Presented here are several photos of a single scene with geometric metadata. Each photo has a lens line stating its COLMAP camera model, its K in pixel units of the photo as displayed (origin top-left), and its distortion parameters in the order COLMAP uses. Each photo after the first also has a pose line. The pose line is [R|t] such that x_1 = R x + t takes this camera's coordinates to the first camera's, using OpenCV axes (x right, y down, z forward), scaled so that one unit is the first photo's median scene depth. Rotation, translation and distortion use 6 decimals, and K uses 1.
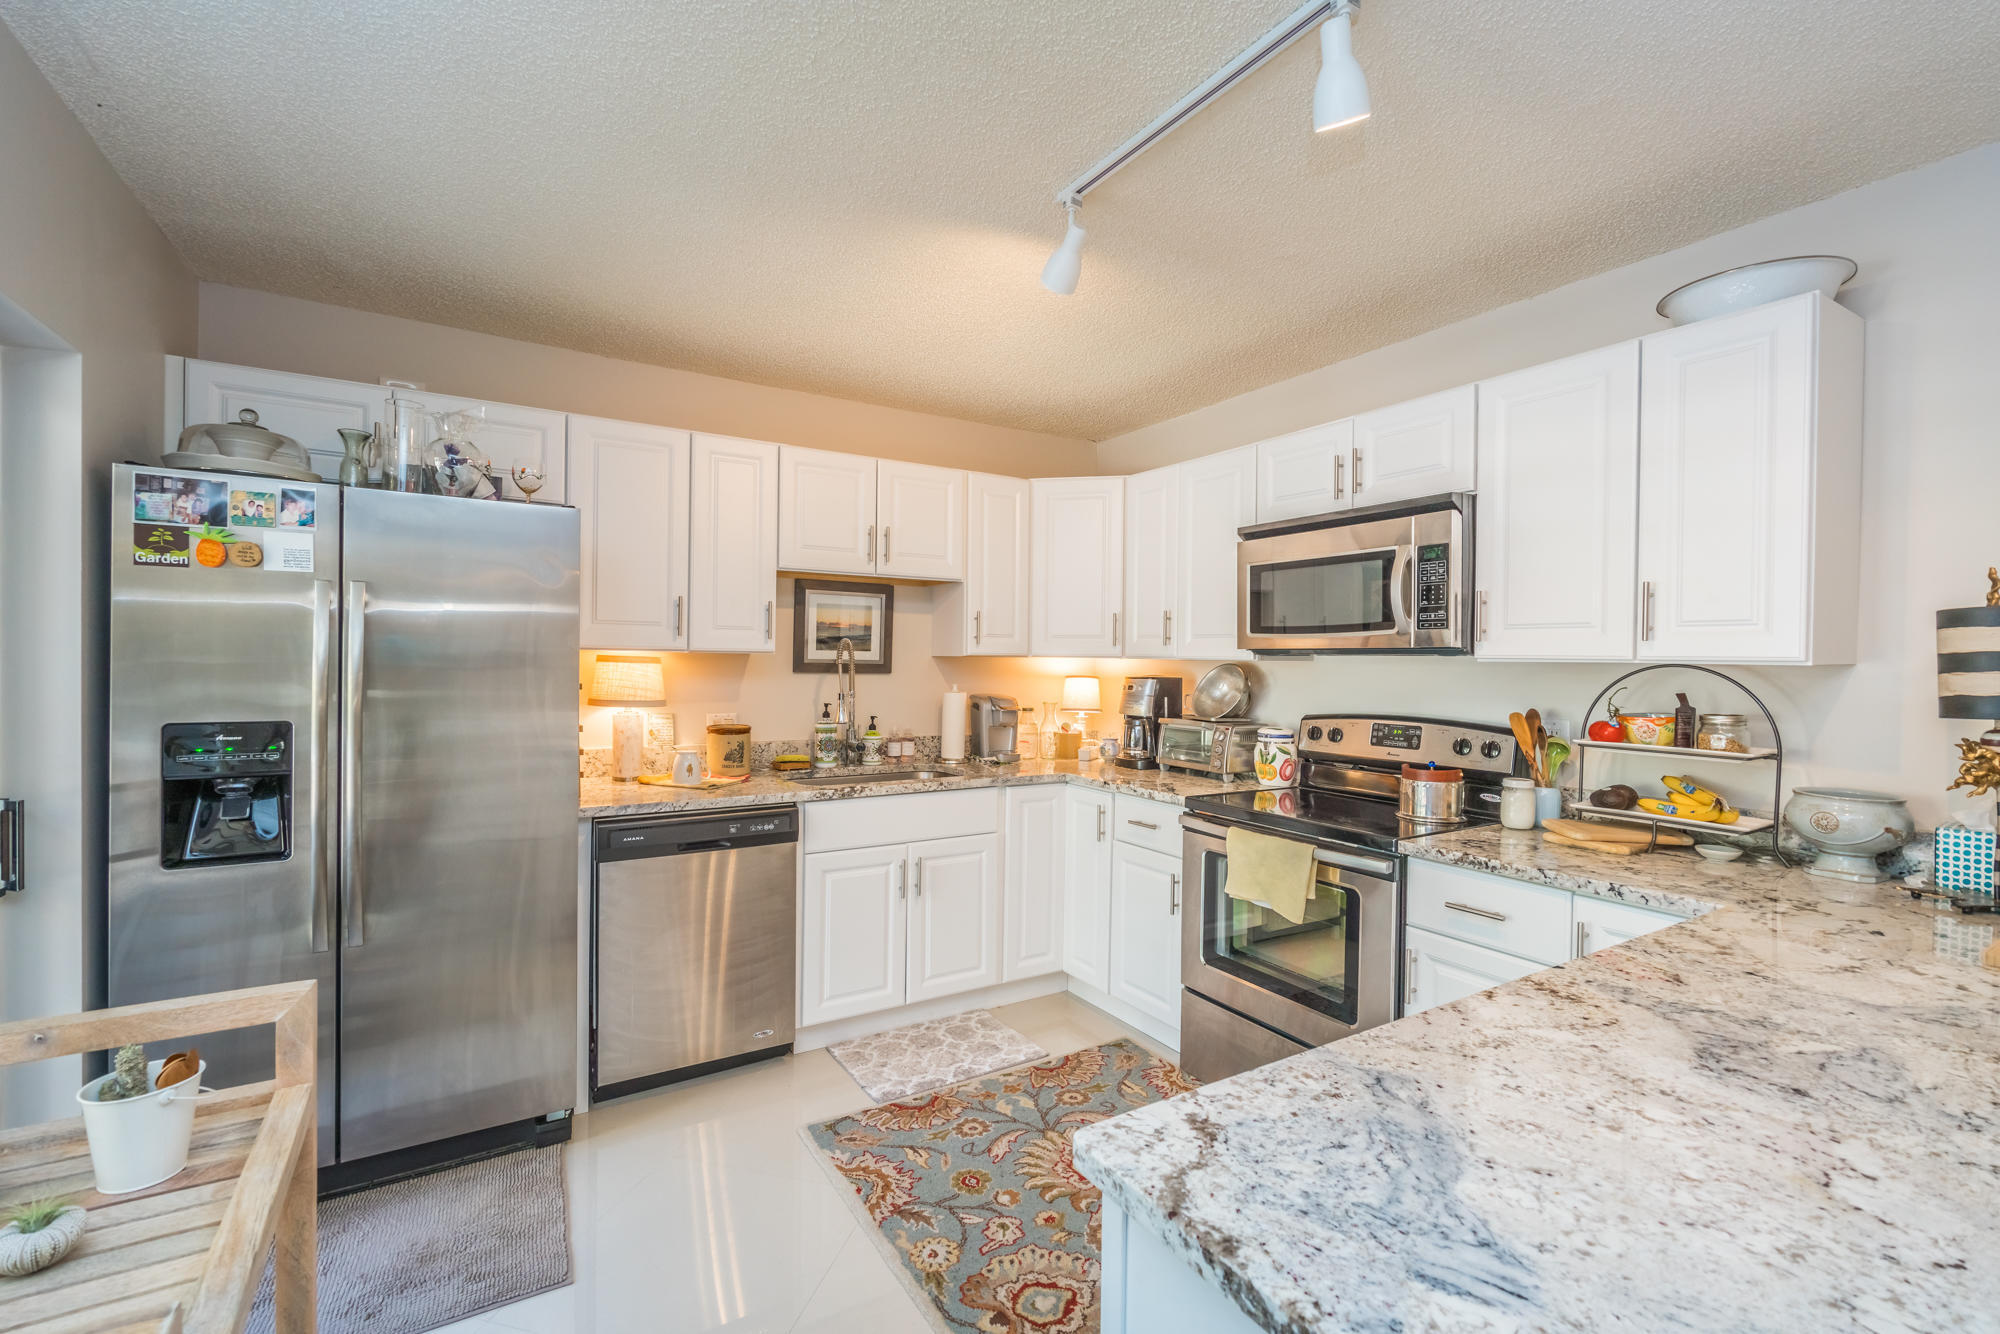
lens RADIAL K [[855.8, 0, 997.2], [0, 855.8, 667.0], [0, 0, 1]] dist [-0.001892, -0.000326]
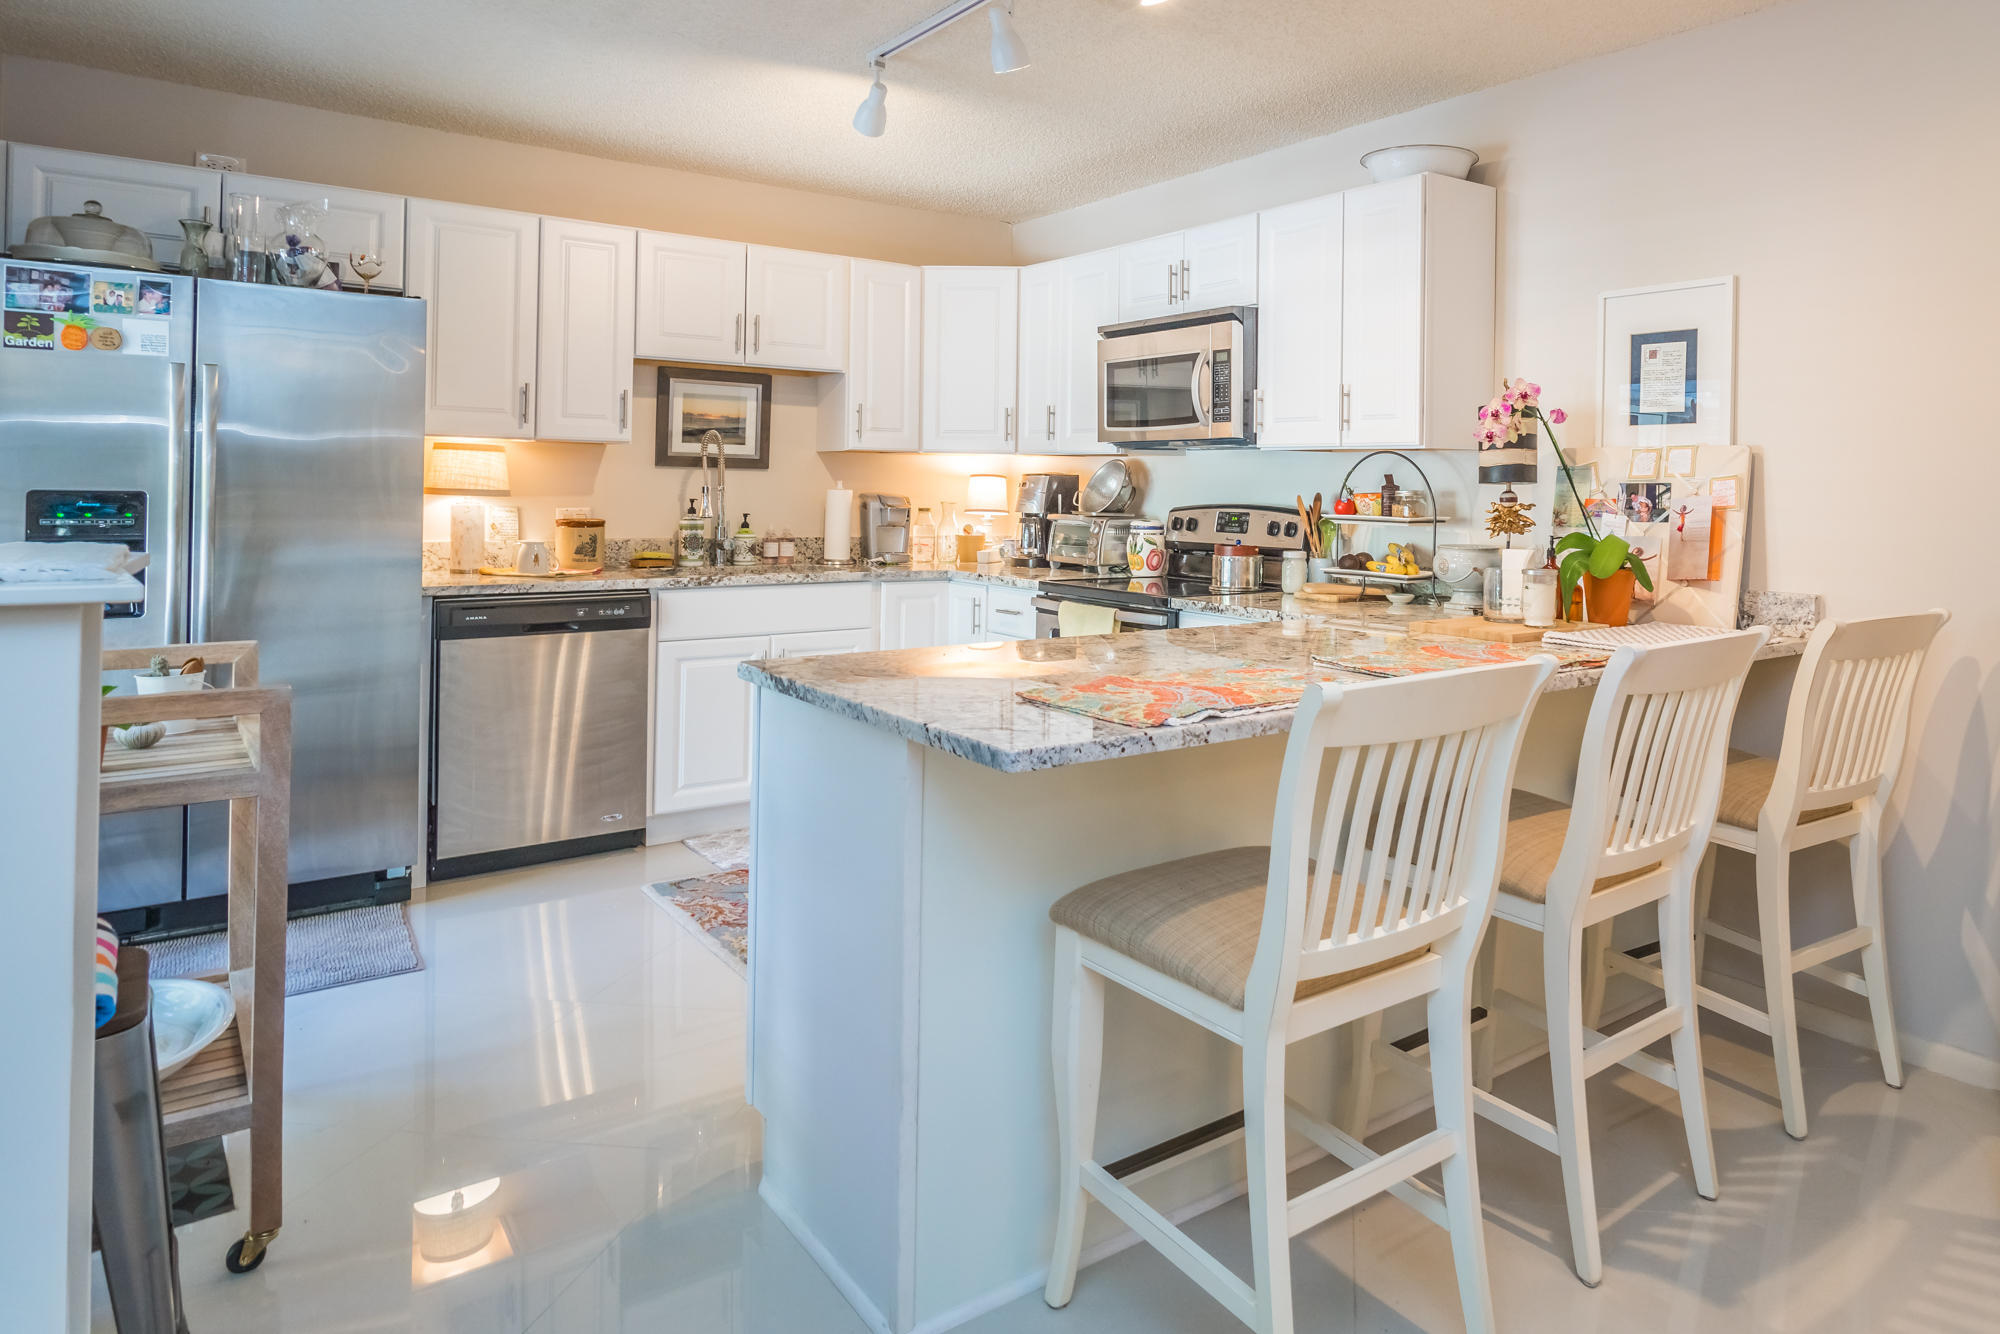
lens RADIAL K [[1261.1, 0, 1237.8], [0, 1261.1, 486.2], [0, 0, 1]] dist [-0.004538, -0.000476]
pose [[0.987487, 0.004147, 0.157647, 0.256475], [-0.002954, 0.999965, -0.007803, 0.054910], [-0.157673, 0.007240, 0.987465, -0.684261]]
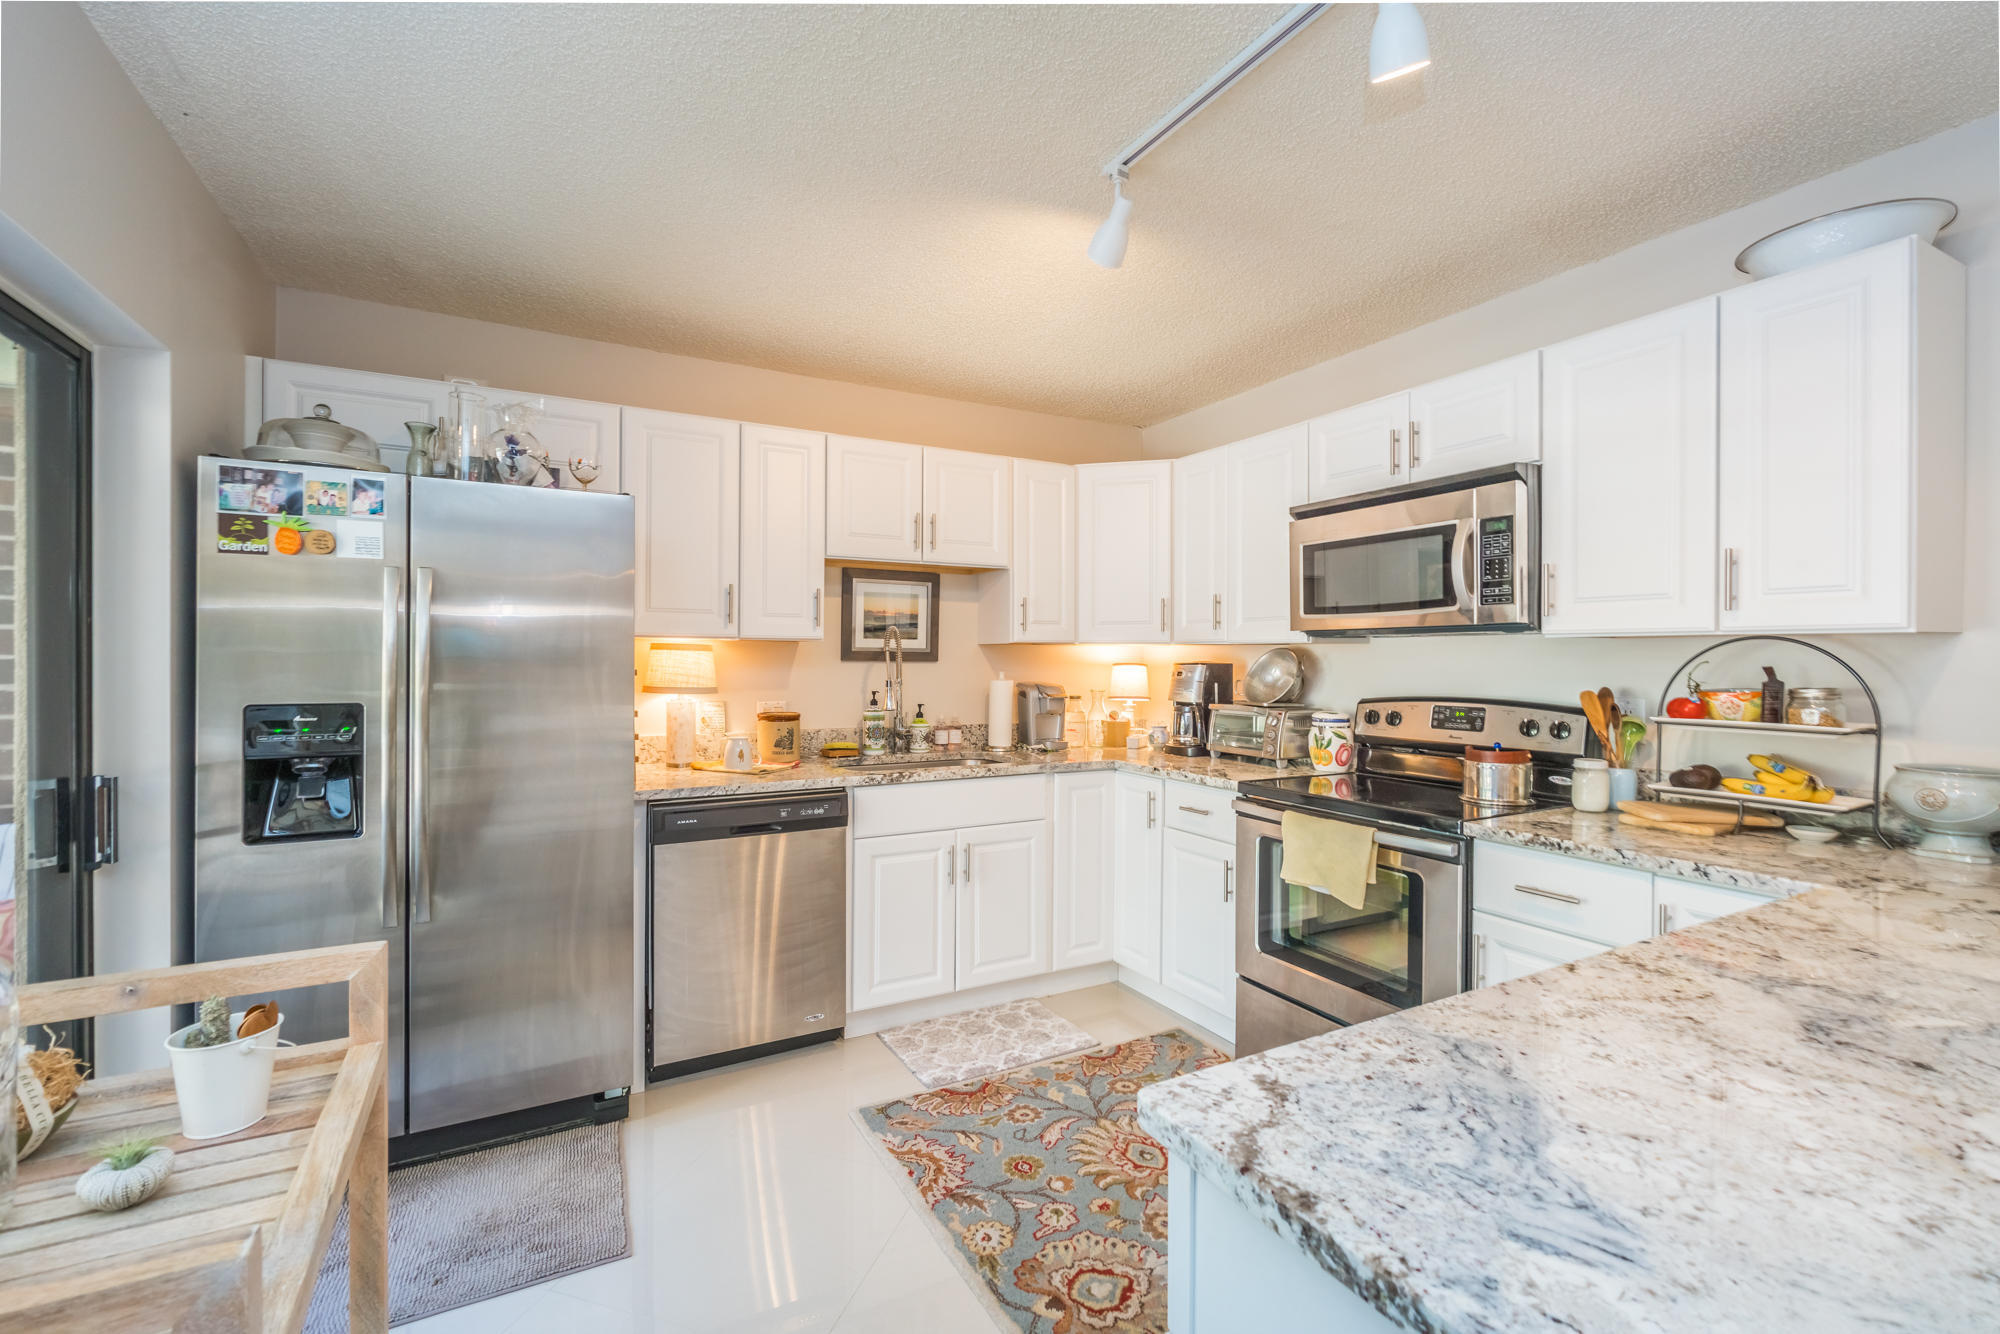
lens RADIAL K [[856.1, 0, 995.8], [0, 856.1, 659.3], [0, 0, 1]] dist [-0.001523, -0.000652]
pose [[0.998581, -0.008078, -0.052640, -0.005406], [0.007691, 0.999942, -0.007556, 0.020210], [0.052698, 0.007141, 0.998585, 0.005875]]
